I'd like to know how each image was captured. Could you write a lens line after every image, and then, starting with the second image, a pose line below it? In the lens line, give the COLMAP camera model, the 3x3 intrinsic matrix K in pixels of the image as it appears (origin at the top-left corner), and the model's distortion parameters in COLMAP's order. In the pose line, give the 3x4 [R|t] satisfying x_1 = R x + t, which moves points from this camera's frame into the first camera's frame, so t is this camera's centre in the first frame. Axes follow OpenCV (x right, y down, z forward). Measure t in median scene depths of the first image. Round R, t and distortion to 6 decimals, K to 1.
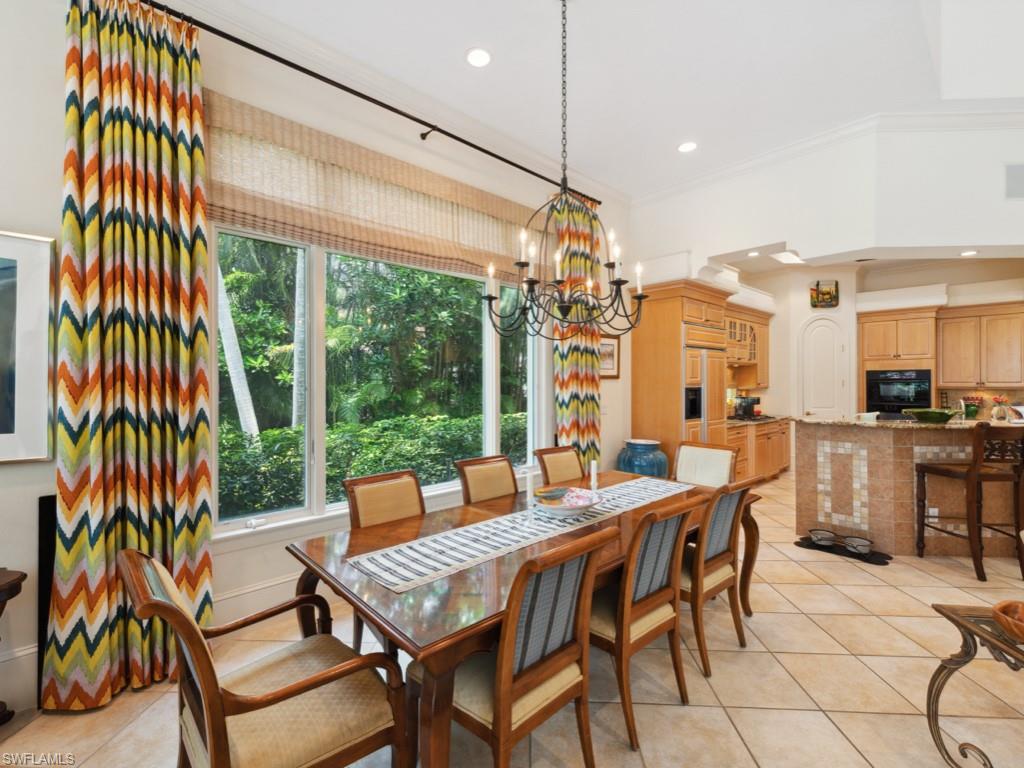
lens RADIAL K [[457.3, 0, 510.2], [0, 457.3, 381.8], [0, 0, 1]] dist [0.022414, 0.000064]
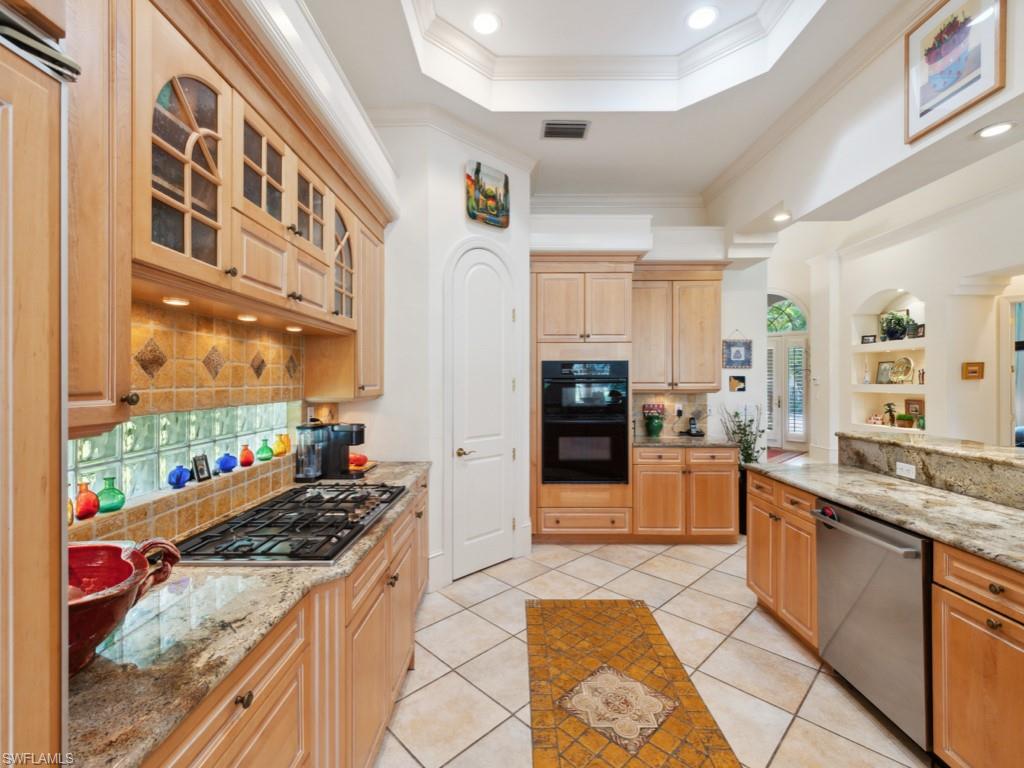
lens RADIAL K [[457.3, 0, 510.2], [0, 457.3, 381.8], [0, 0, 1]] dist [0.022414, 0.000064]
pose [[0.690672, 0.000513, 0.723168, 0.363273], [-0.002150, 0.999997, 0.001343, -0.000467], [-0.723165, -0.002483, 0.690671, 0.671532]]
